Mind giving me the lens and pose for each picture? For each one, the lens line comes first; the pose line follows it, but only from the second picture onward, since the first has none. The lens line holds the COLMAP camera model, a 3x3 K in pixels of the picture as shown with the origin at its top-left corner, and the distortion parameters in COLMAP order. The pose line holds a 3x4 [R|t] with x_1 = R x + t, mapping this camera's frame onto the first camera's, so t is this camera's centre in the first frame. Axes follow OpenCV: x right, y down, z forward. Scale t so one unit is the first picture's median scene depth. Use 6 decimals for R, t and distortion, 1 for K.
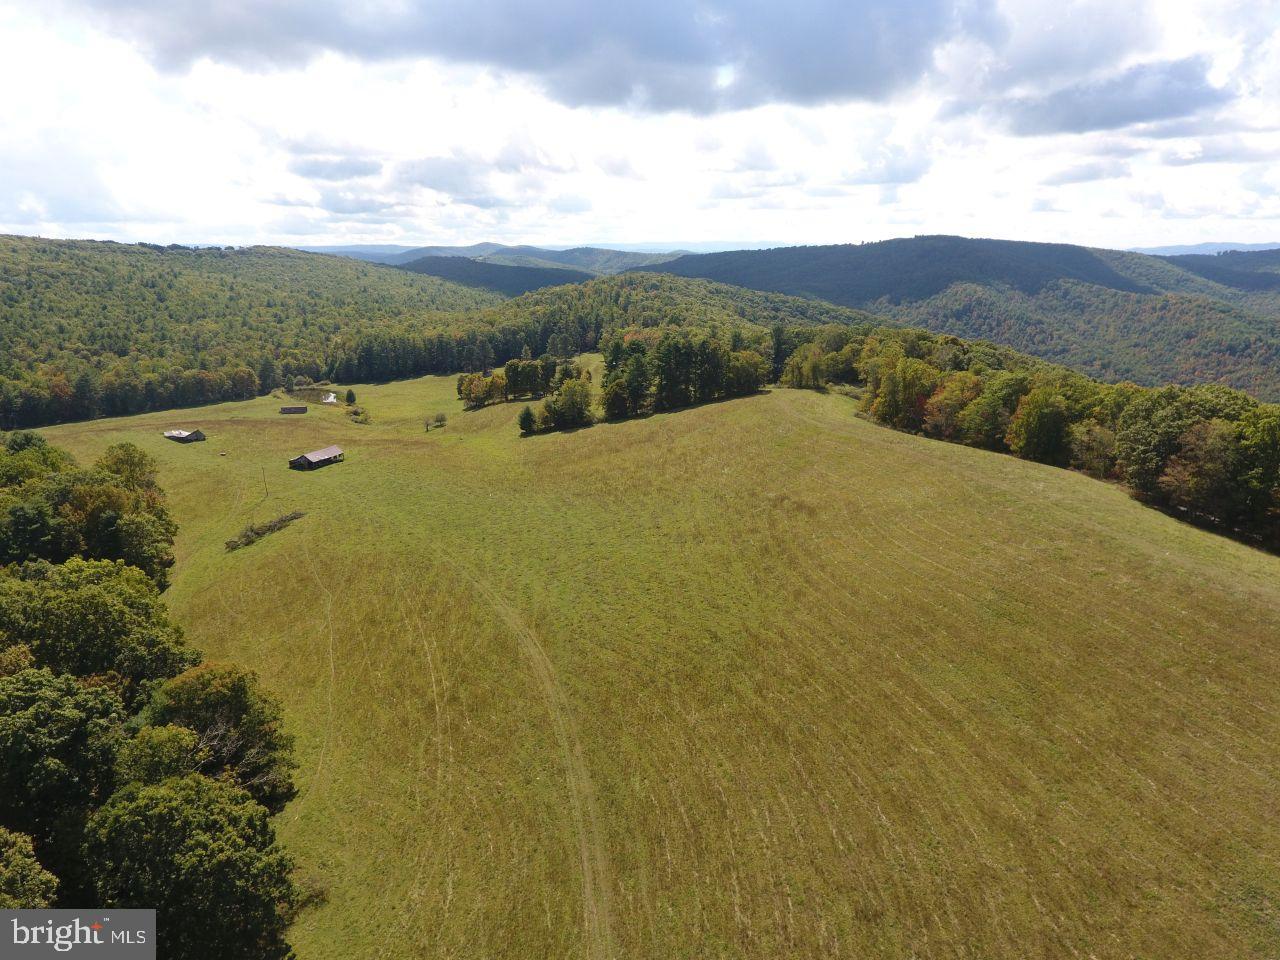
lens RADIAL K [[761.3, 0, 629.2], [0, 761.3, 462.0], [0, 0, 1]] dist [0.008379, -0.005840]
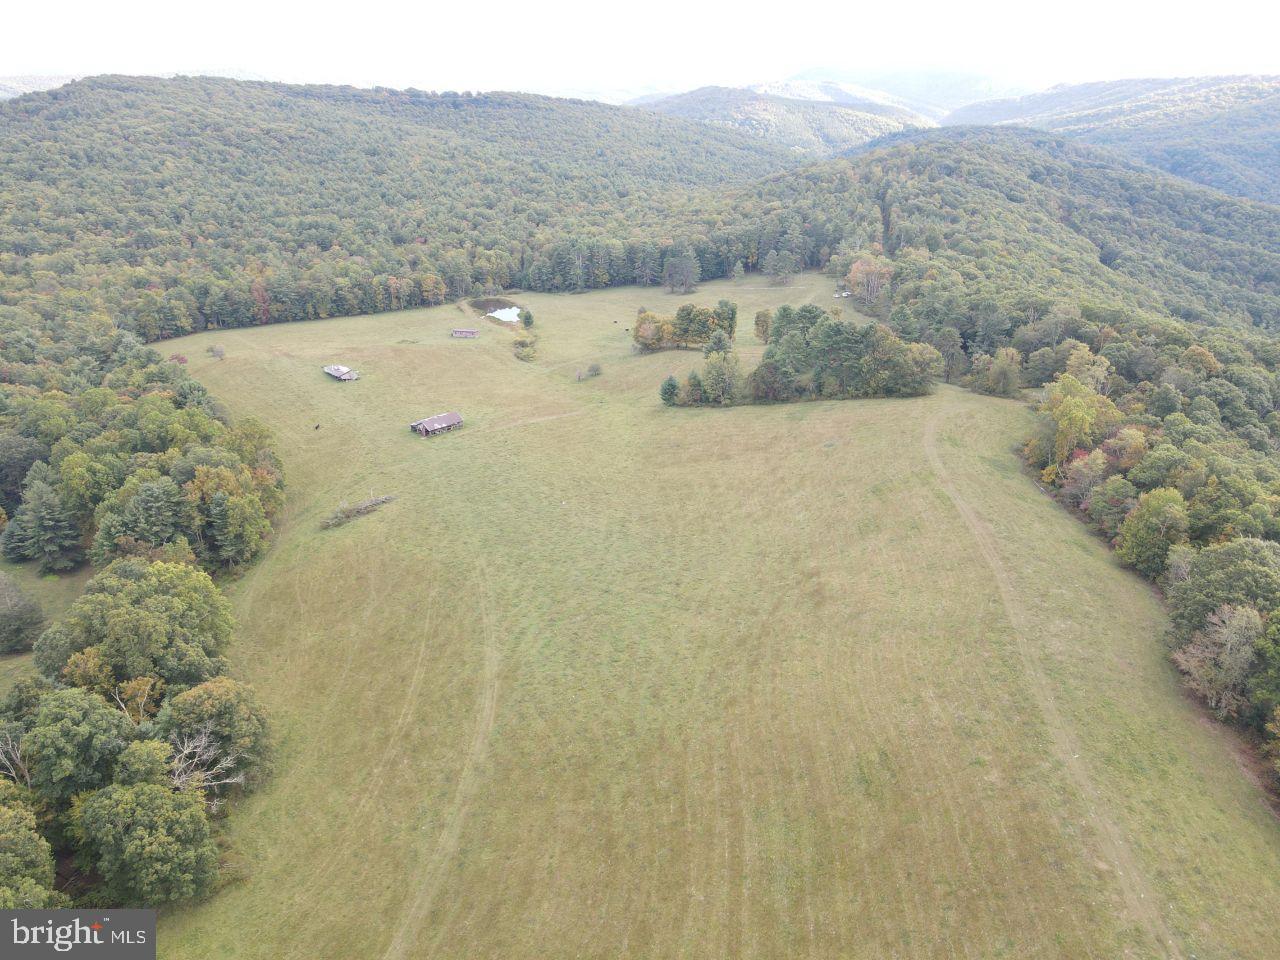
lens RADIAL K [[942.2, 0, 634.9], [0, 942.2, 476.7], [0, 0, 1]] dist [0.021854, -0.001170]
pose [[0.946820, 0.134878, -0.292130, 0.181992], [-0.094635, 0.984477, 0.147816, -0.126967], [0.307532, -0.112310, 0.944887, -0.086216]]
